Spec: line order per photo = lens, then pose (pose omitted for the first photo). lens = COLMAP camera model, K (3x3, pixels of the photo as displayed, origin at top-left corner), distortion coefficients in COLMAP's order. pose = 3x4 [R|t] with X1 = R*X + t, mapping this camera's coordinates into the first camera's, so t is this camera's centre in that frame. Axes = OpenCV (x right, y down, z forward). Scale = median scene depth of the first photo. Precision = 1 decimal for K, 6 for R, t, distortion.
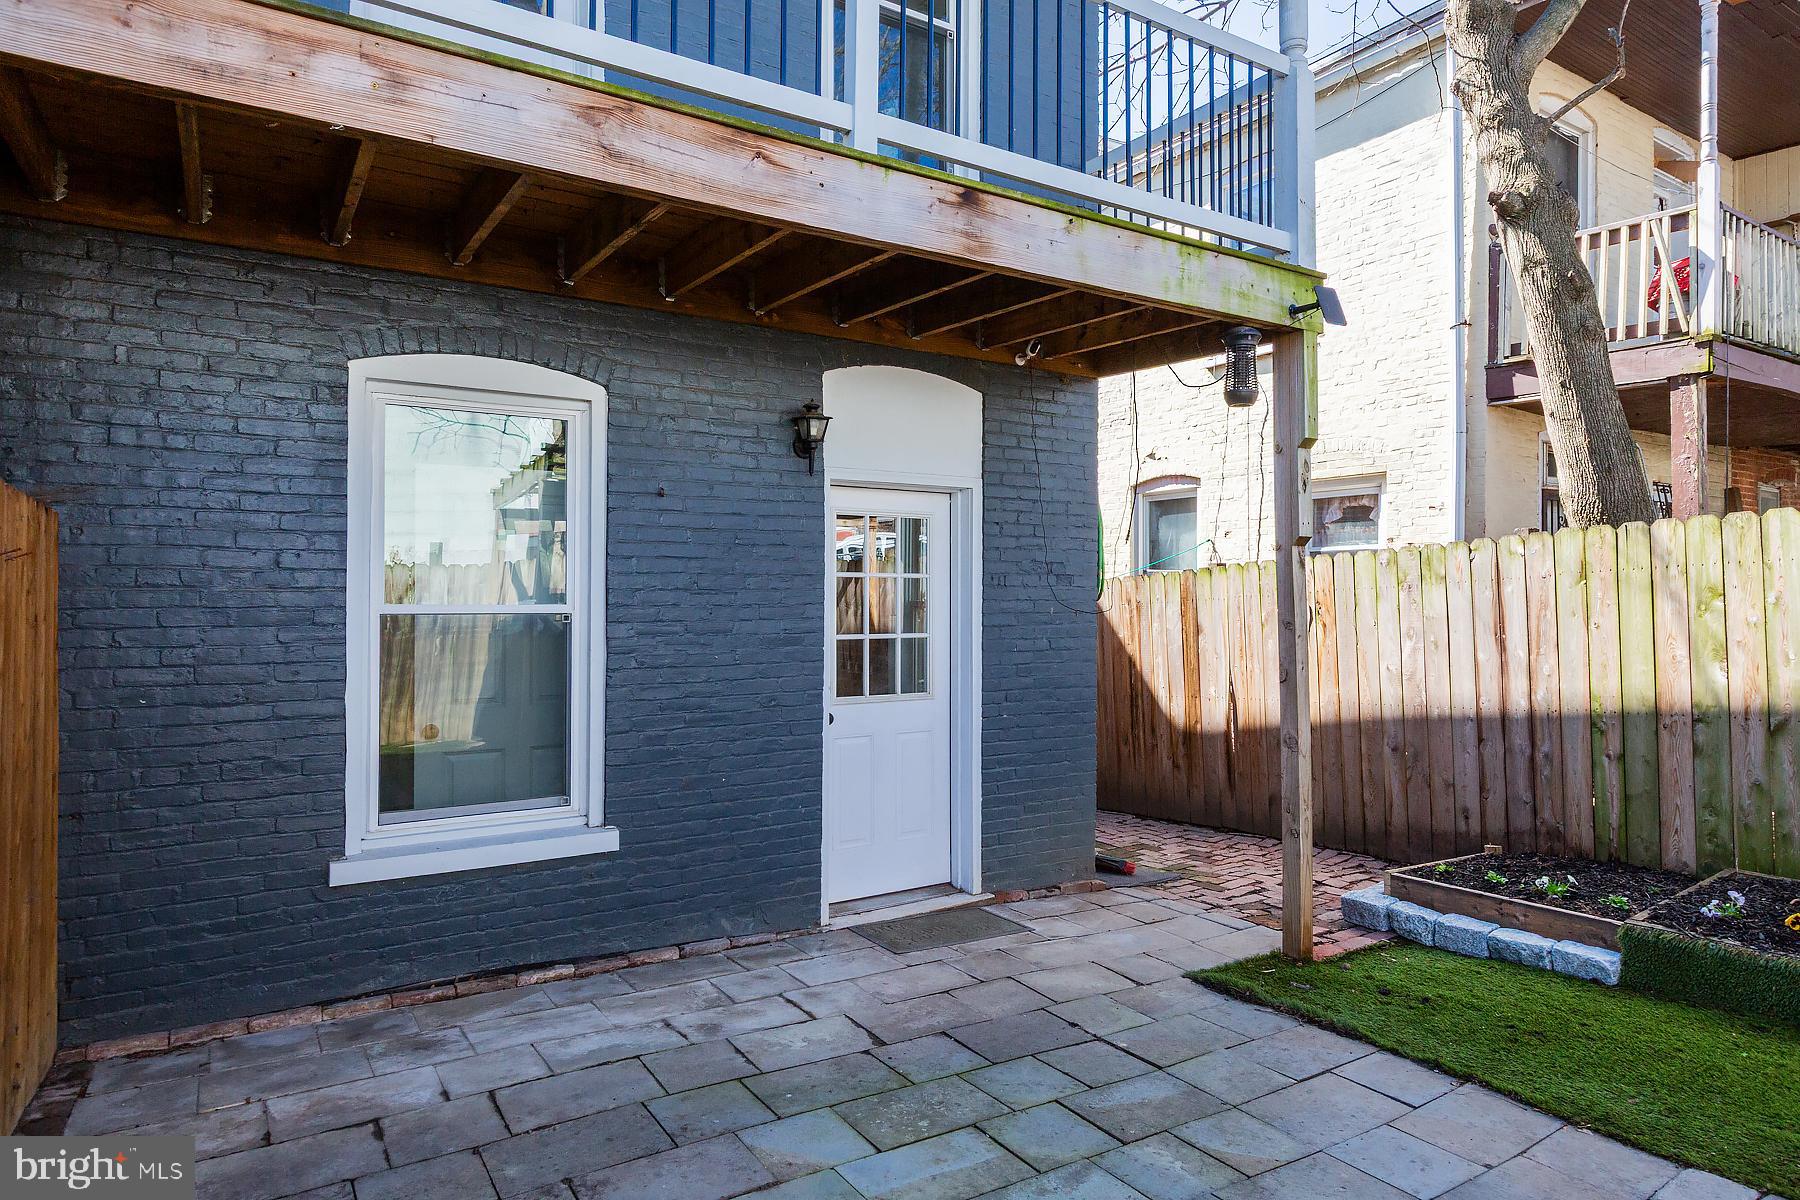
lens RADIAL K [[1040.0, 0, 904.0], [0, 1040.0, 589.3], [0, 0, 1]] dist [-0.000718, -0.000375]
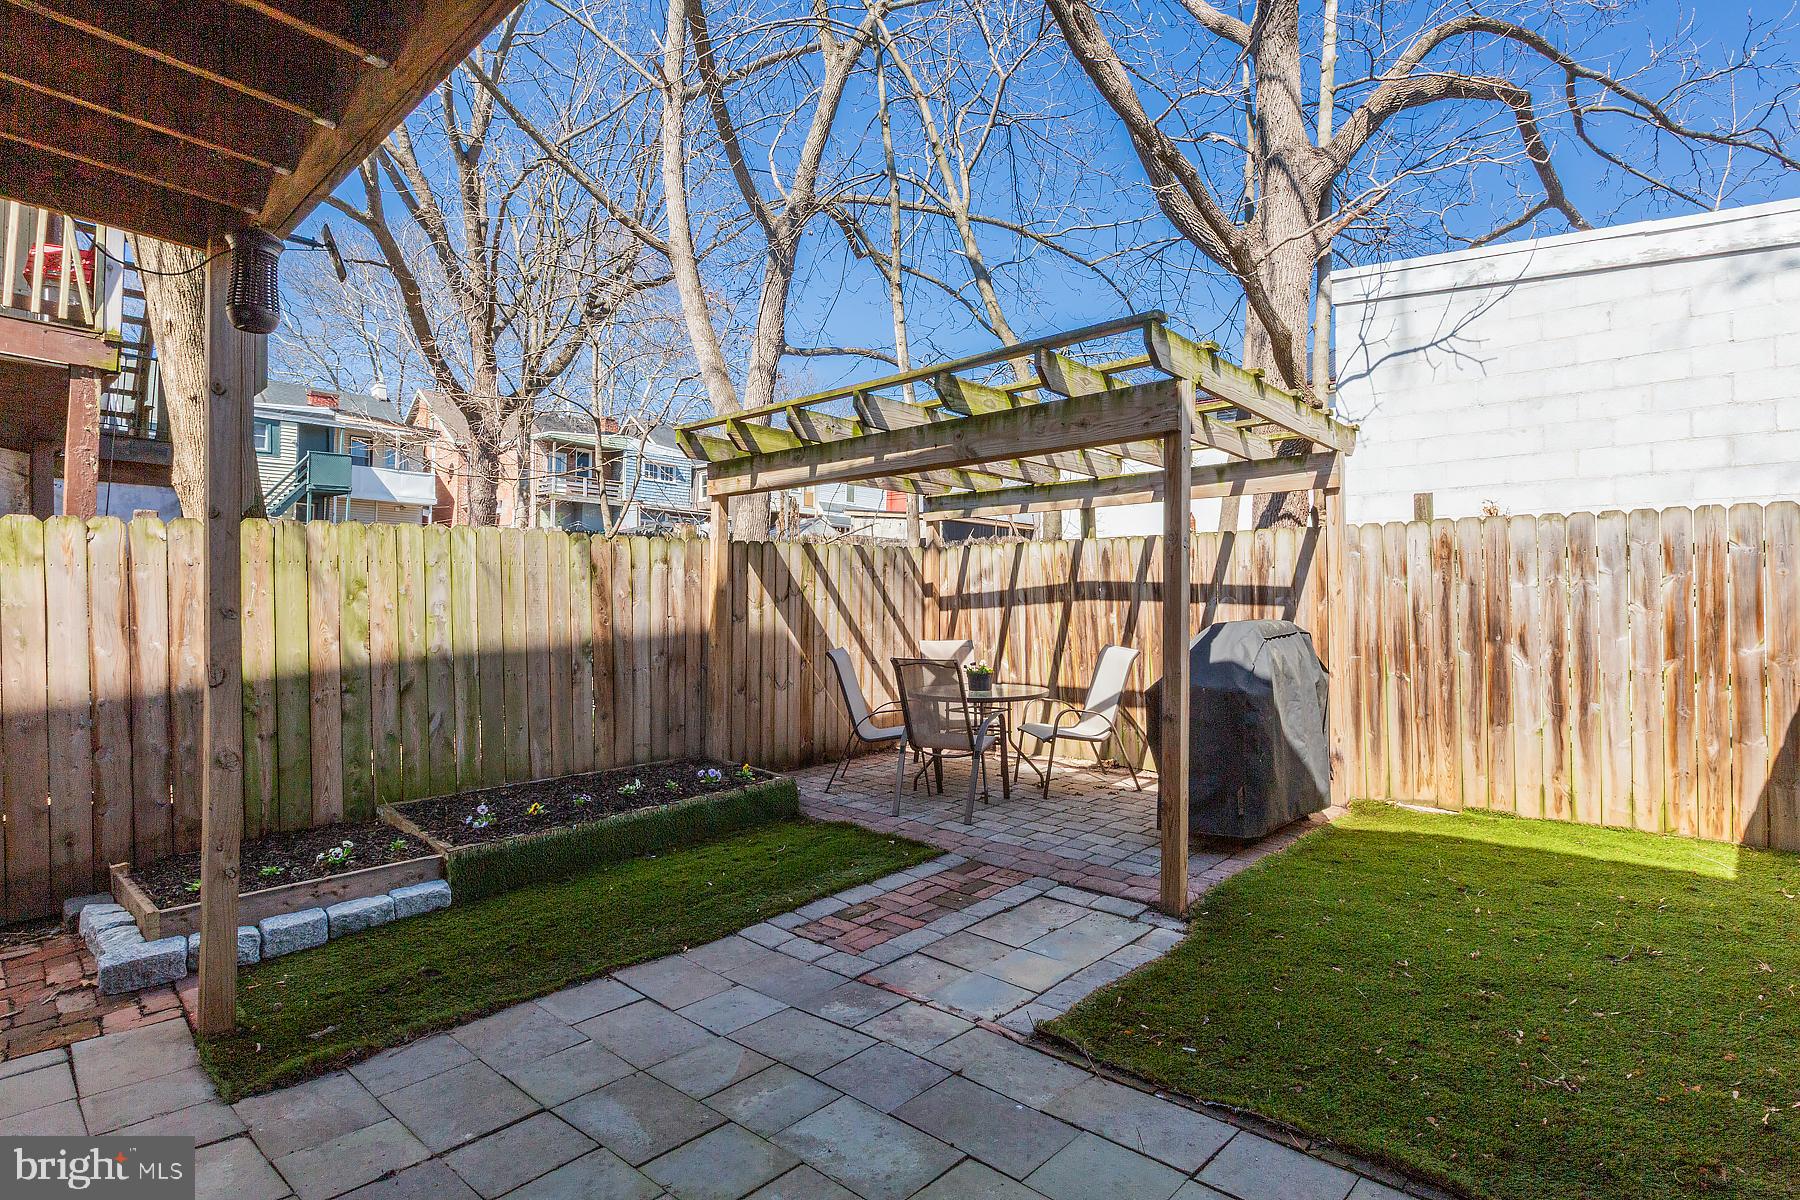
lens RADIAL K [[910.3, 0, 901.4], [0, 910.3, 591.2], [0, 0, 1]] dist [-0.000197, 0.000037]
pose [[-0.252801, 0.016702, 0.967374, -0.421492], [-0.015597, 0.999651, -0.021336, 0.023477], [-0.967393, -0.020482, -0.252452, 0.656971]]
